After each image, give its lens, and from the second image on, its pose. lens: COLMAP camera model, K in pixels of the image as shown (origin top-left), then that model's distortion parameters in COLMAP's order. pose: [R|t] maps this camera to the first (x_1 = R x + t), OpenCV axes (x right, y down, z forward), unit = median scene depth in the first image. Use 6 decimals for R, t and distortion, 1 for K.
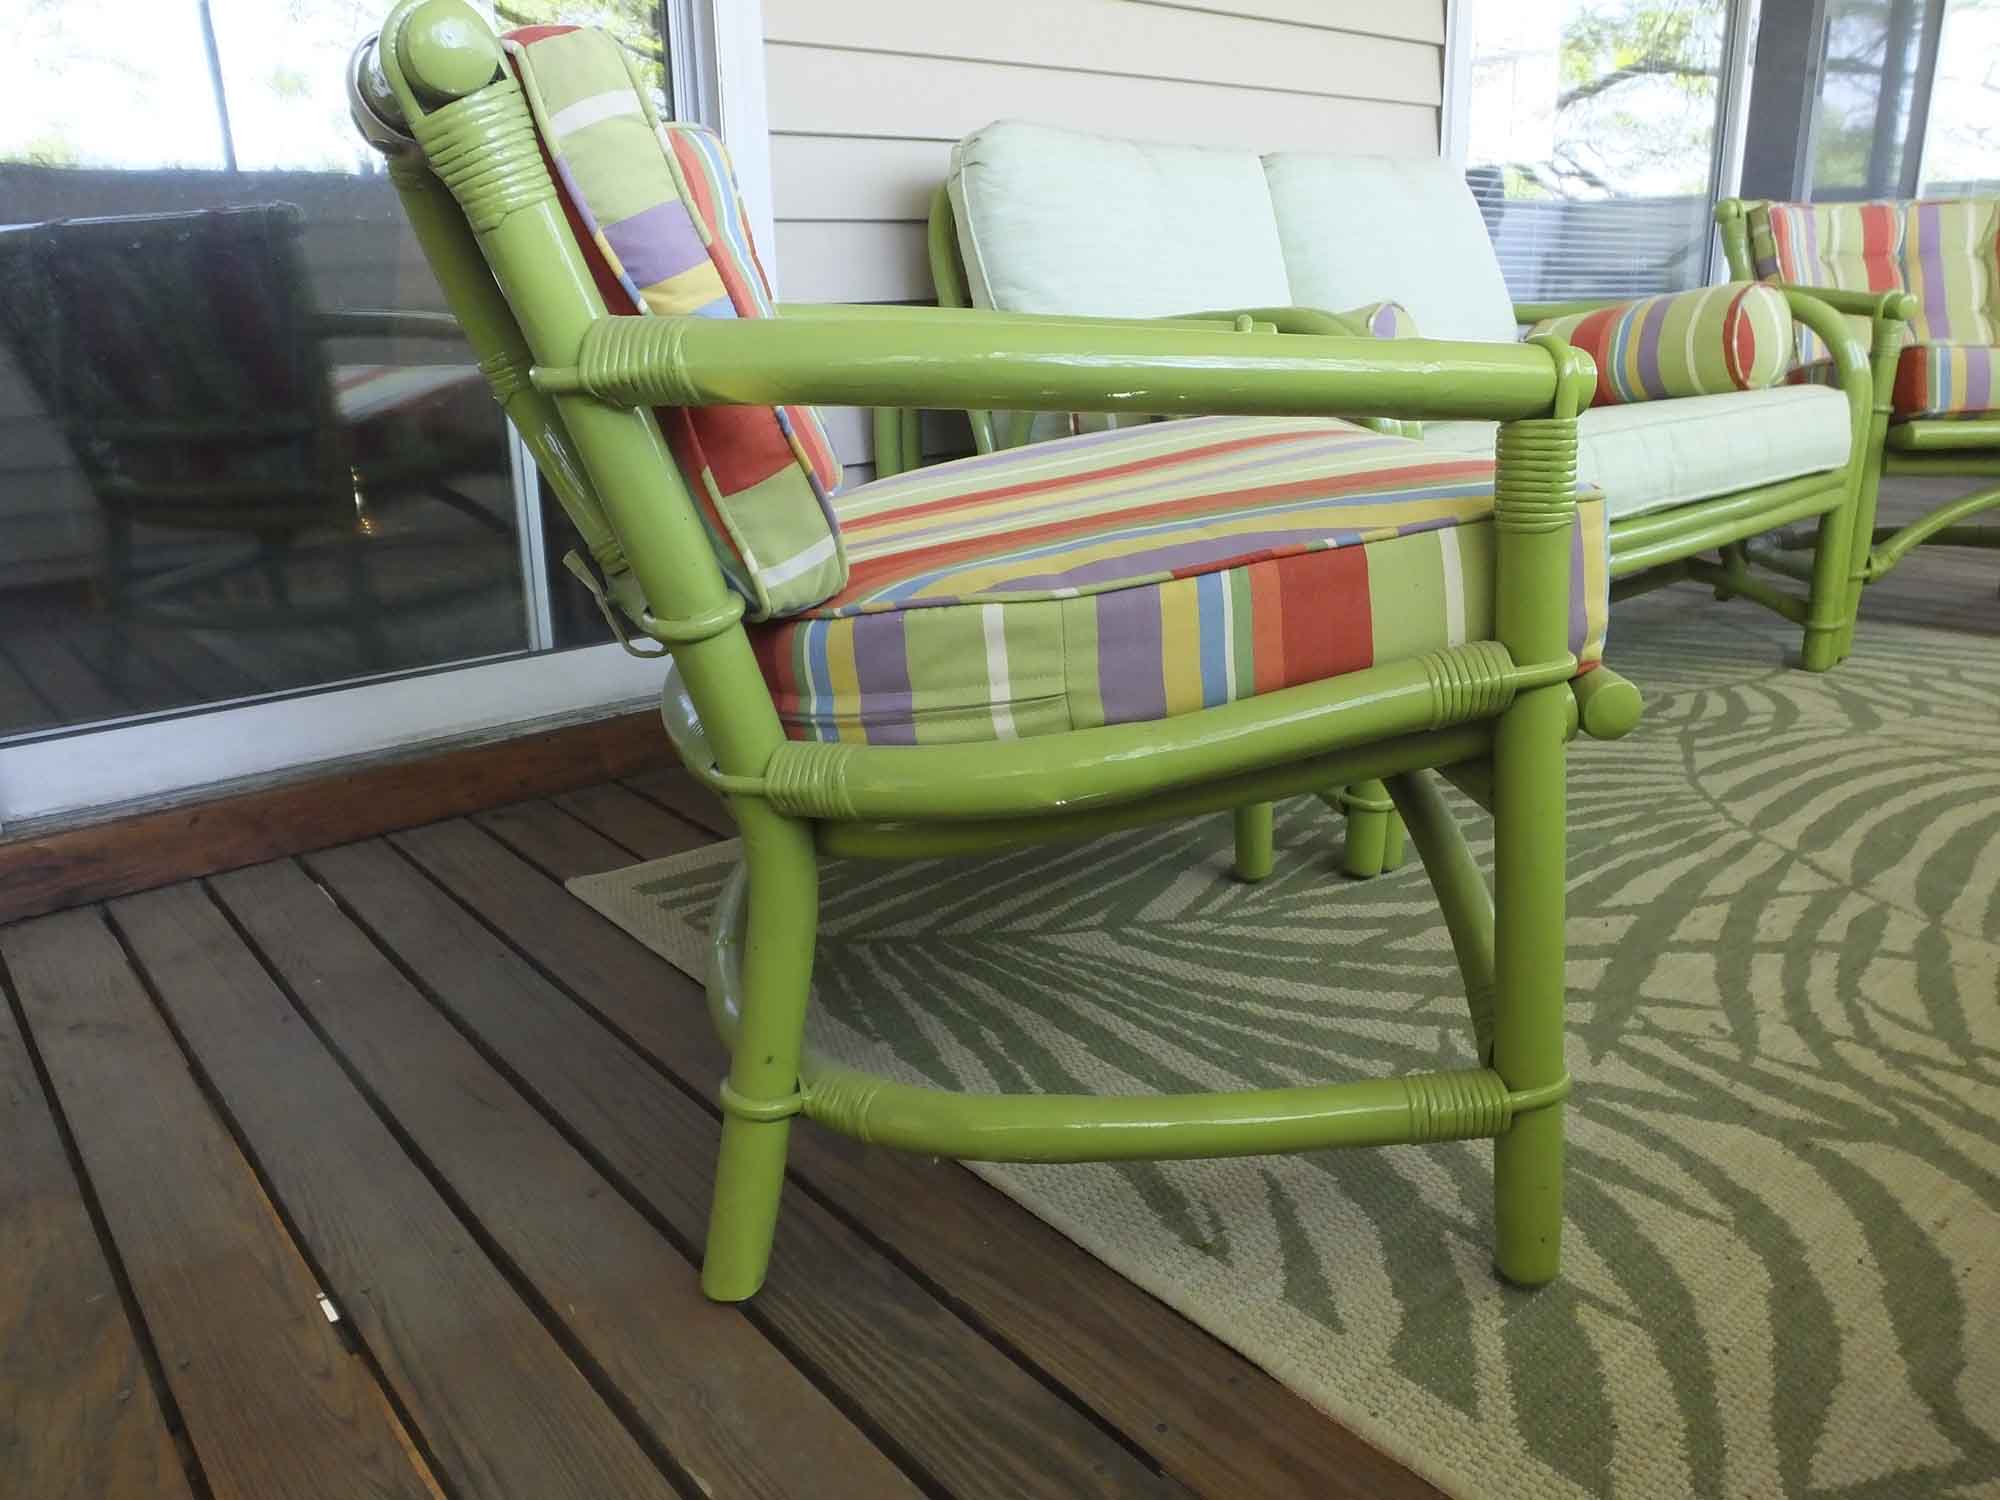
lens RADIAL K [[1471.2, 0, 995.0], [0, 1471.2, 729.0], [0, 0, 1]] dist [-0.052589, 0.048286]
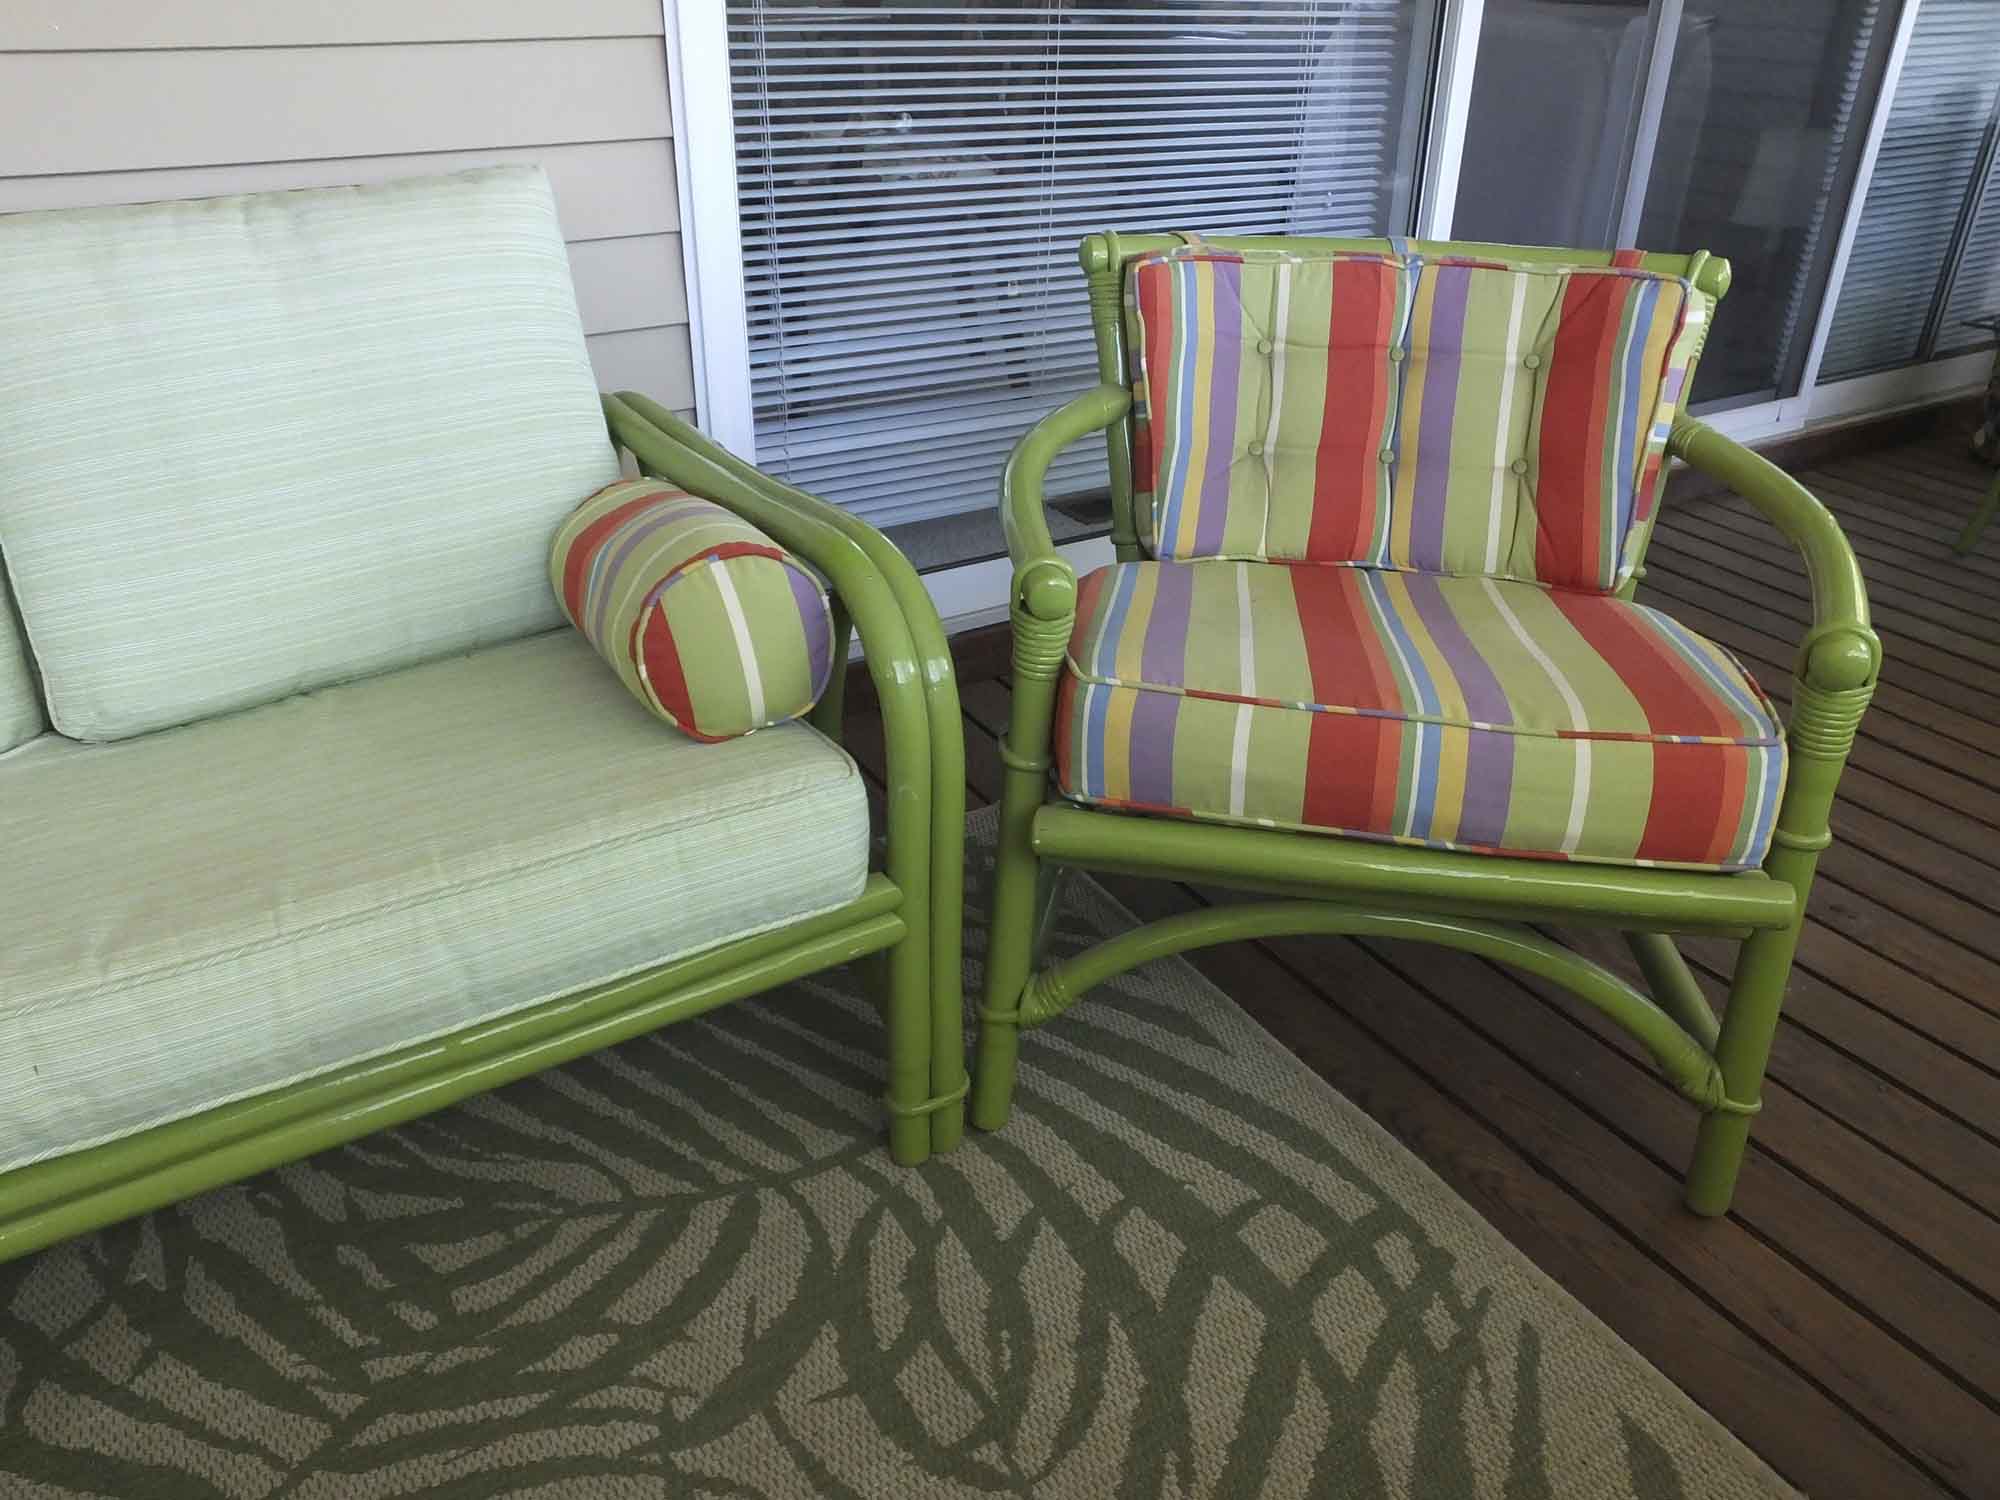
lens RADIAL K [[1471.2, 0, 991.1], [0, 1471.2, 737.1], [0, 0, 1]] dist [-0.052589, 0.048286]
pose [[0.987176, 0.104817, -0.120407, 1.145025], [-0.078442, 0.975405, 0.205991, -0.591744], [0.139037, -0.193904, 0.971118, 0.794317]]
